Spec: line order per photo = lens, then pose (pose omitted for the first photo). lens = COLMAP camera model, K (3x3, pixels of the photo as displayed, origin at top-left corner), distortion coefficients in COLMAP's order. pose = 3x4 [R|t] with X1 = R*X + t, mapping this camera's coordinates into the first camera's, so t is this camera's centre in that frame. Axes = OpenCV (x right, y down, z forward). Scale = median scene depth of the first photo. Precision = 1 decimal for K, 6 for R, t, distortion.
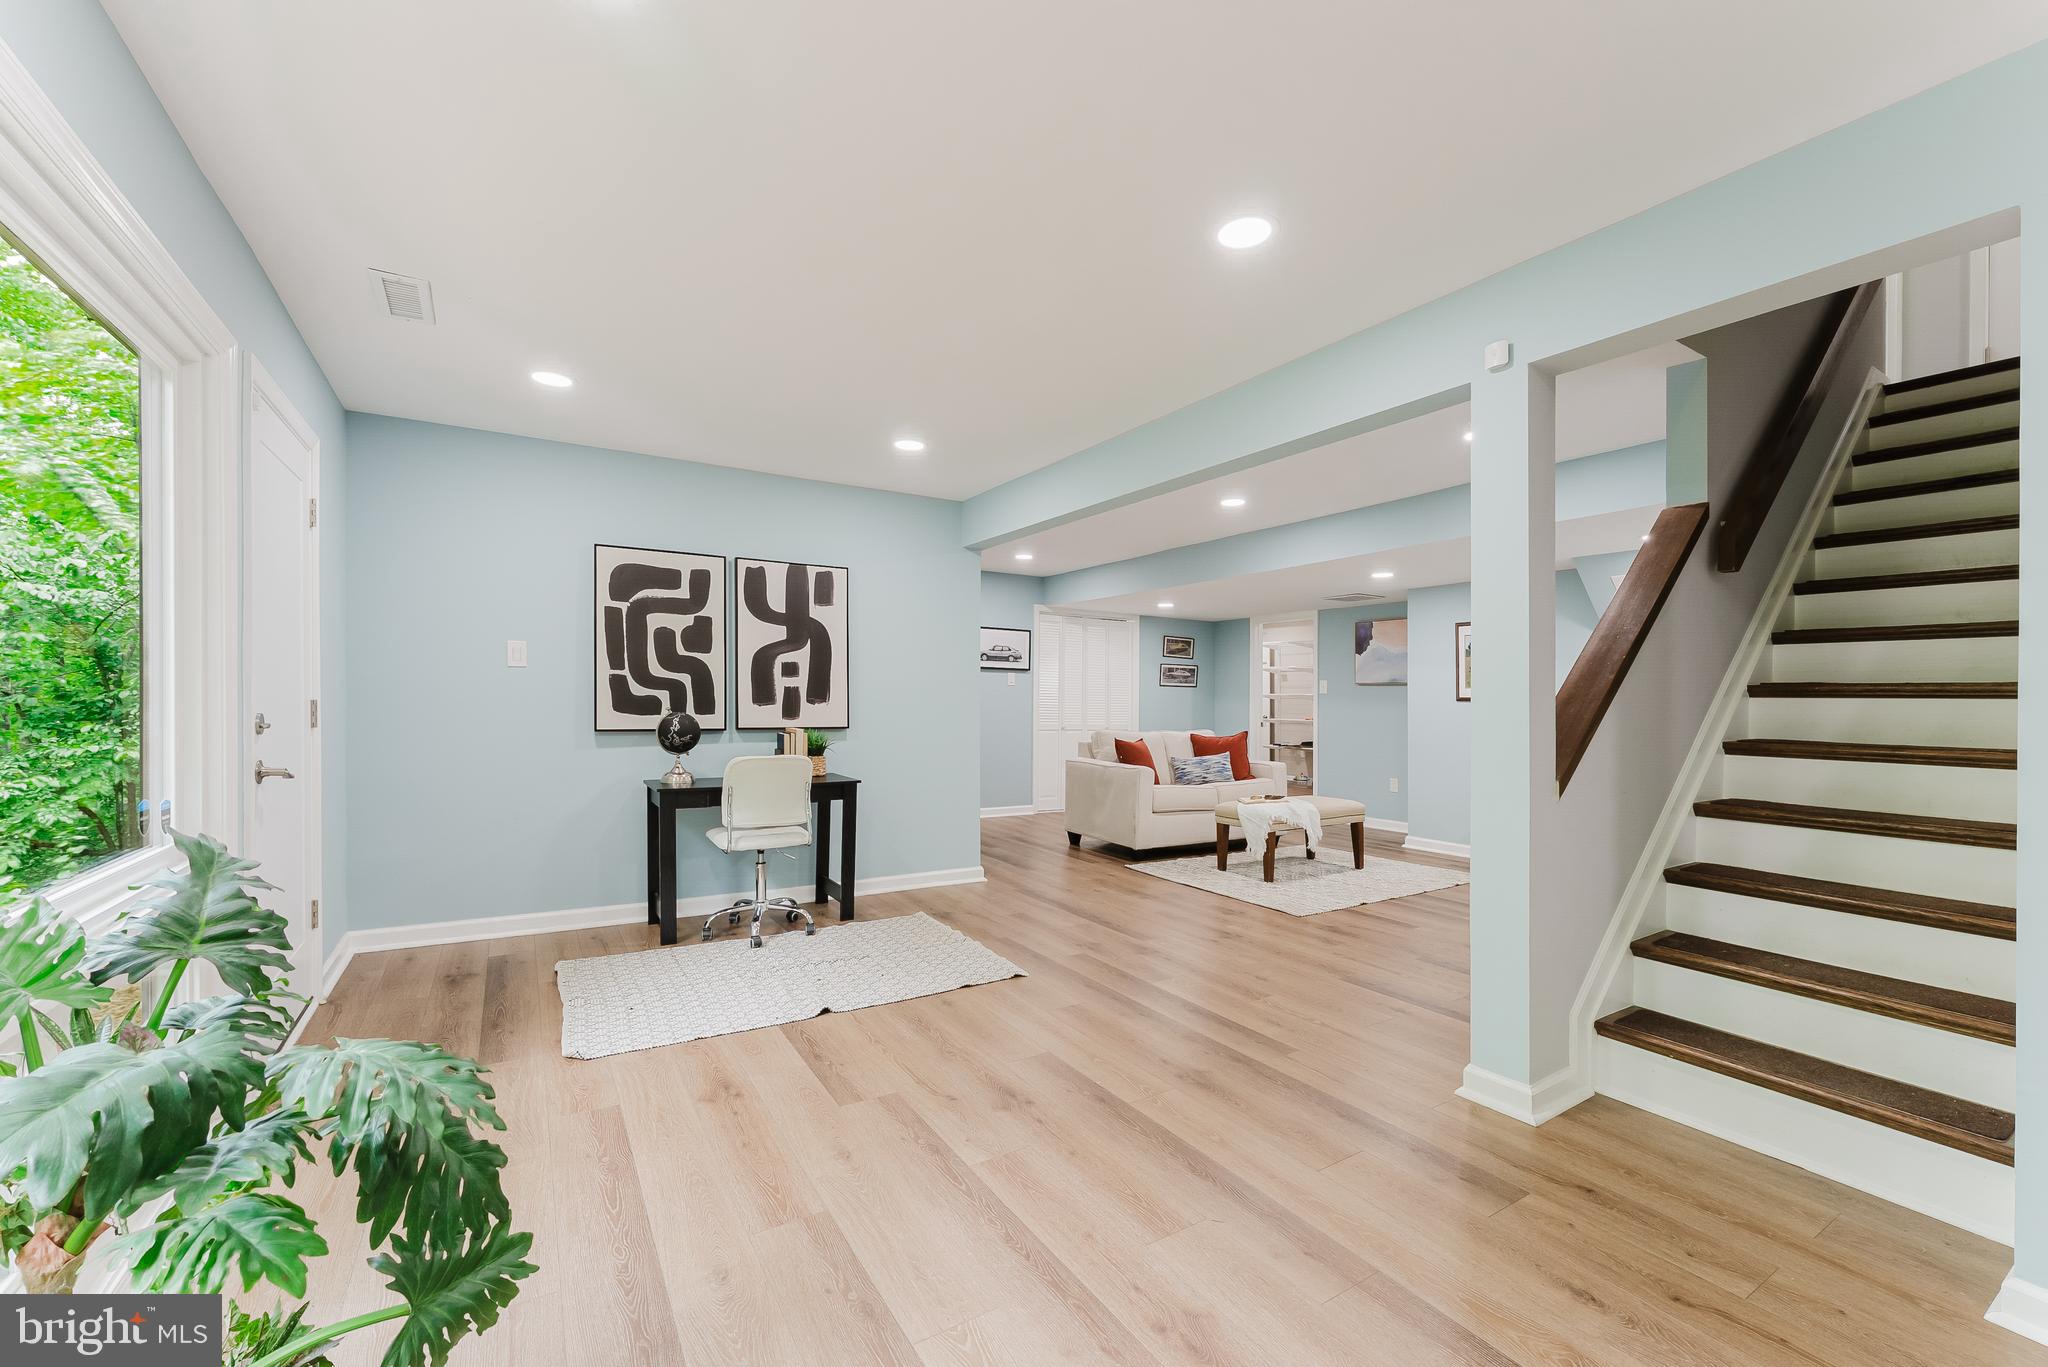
lens RADIAL K [[827.1, 0, 1026.6], [0, 827.1, 695.3], [0, 0, 1]] dist [-0.000790, -0.000057]
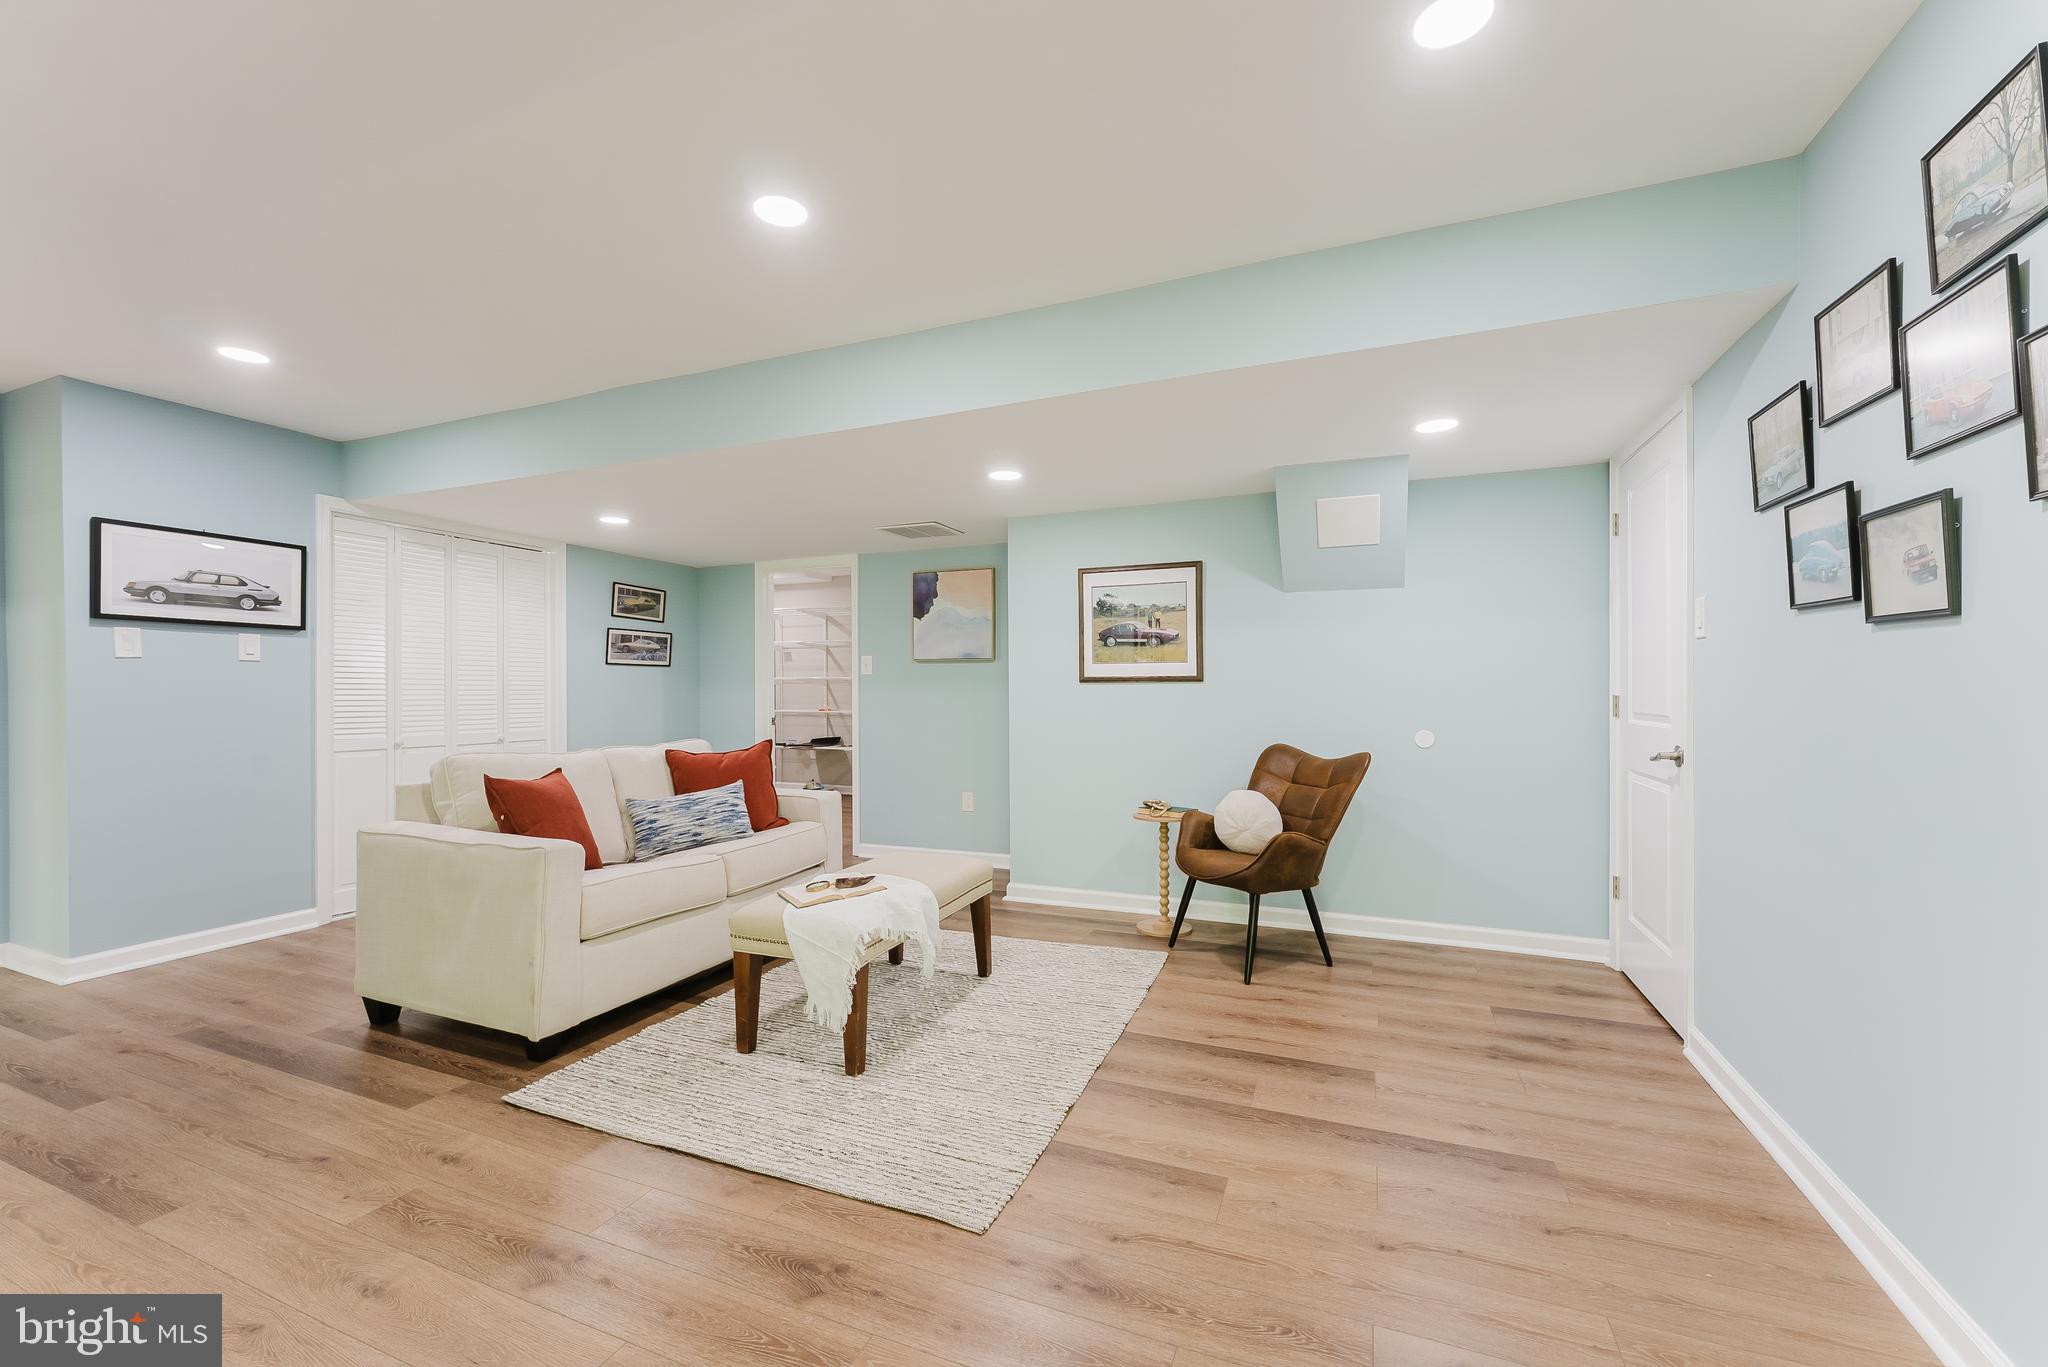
lens RADIAL K [[827.1, 0, 1020.8], [0, 827.1, 675.0], [0, 0, 1]] dist [-0.000790, -0.000057]
pose [[0.815924, -0.006040, 0.578128, 0.076981], [0.010368, 0.999937, -0.004185, 0.002691], [-0.578066, 0.009409, 0.815936, 0.432257]]
